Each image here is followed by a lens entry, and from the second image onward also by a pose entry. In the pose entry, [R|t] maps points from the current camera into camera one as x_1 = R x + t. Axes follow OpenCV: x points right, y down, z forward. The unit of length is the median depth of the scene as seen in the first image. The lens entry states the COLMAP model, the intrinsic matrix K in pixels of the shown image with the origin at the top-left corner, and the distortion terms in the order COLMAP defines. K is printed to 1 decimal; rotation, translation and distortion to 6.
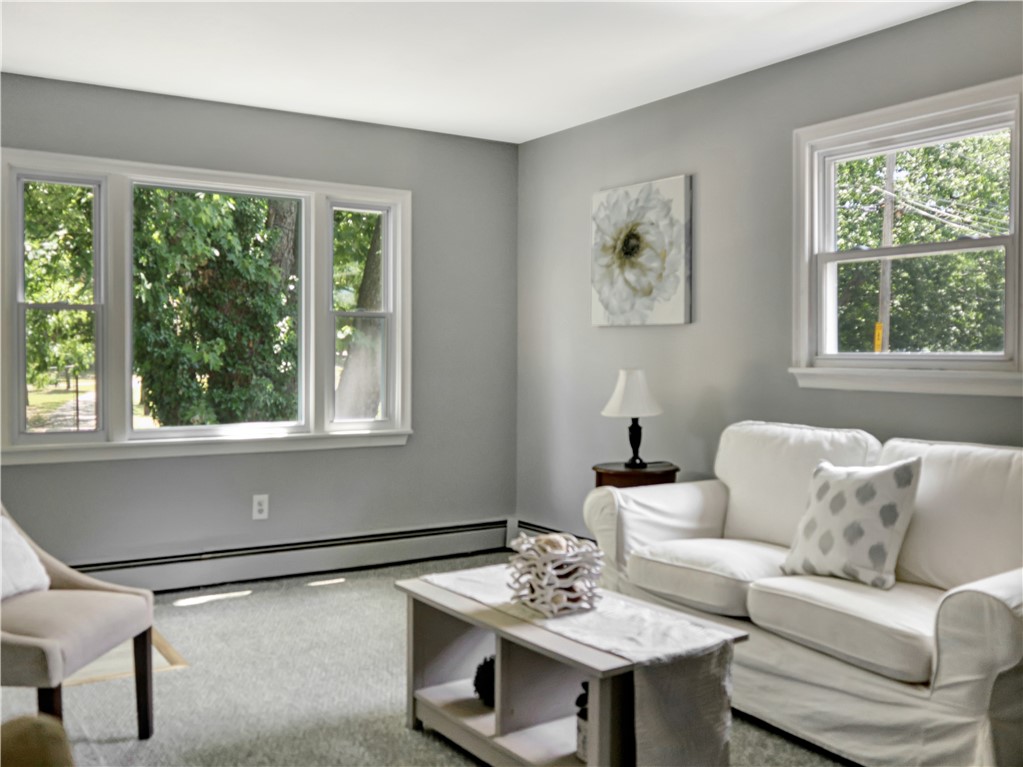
lens RADIAL K [[968.7, 0, 511.5], [0, 968.7, 383.5], [0, 0, 1]] dist [-0.065970, 0.001541]
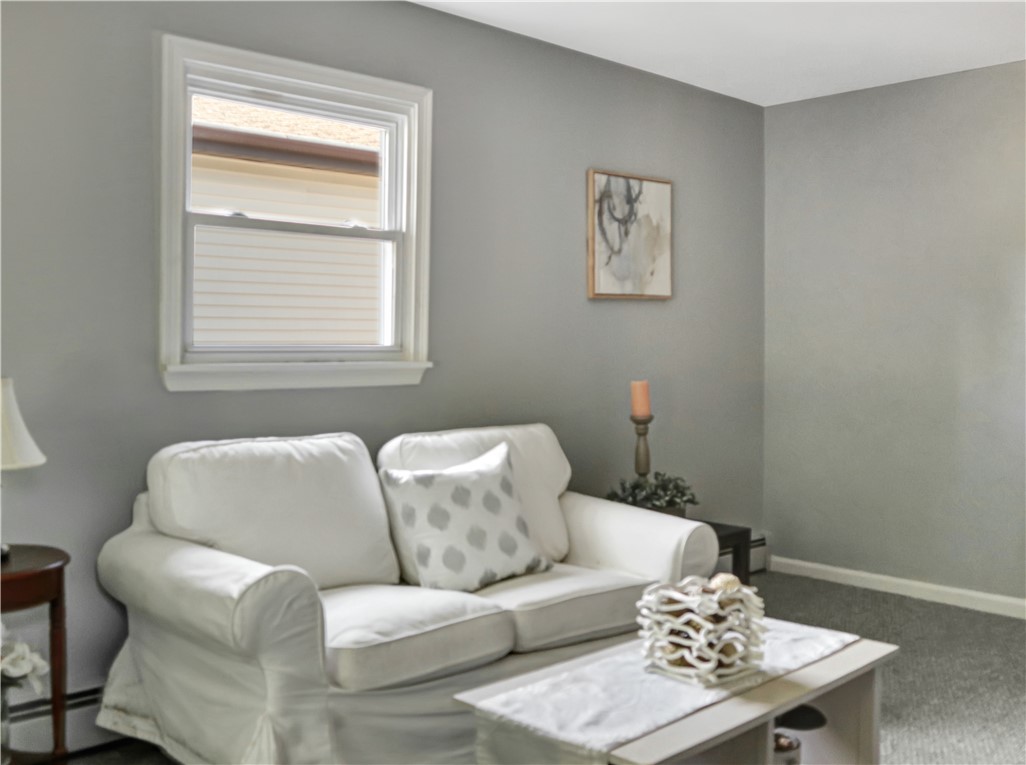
lens RADIAL K [[1049.1, 0, 513.0], [0, 1049.1, 382.5], [0, 0, 1]] dist [-0.007531, -0.006967]
pose [[-0.188741, -0.044107, 0.981036, -0.454971], [0.022656, 0.998529, 0.049252, -0.031079], [-0.981765, 0.031522, -0.187464, 0.775665]]
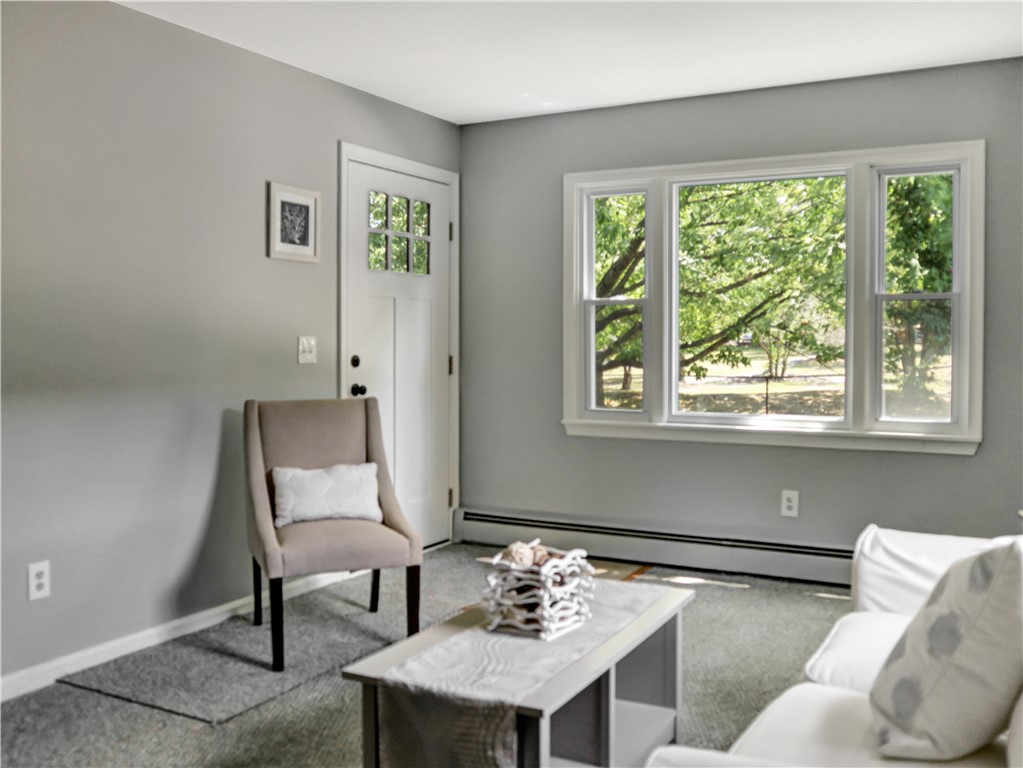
lens RADIAL K [[968.7, 0, 511.5], [0, 968.7, 384.0], [0, 0, 1]] dist [-0.065970, 0.001541]
pose [[0.452445, 0.034187, -0.891137, 0.487099], [-0.024121, 0.999368, 0.026092, -0.008932], [0.891466, 0.009690, 0.452984, 0.338641]]
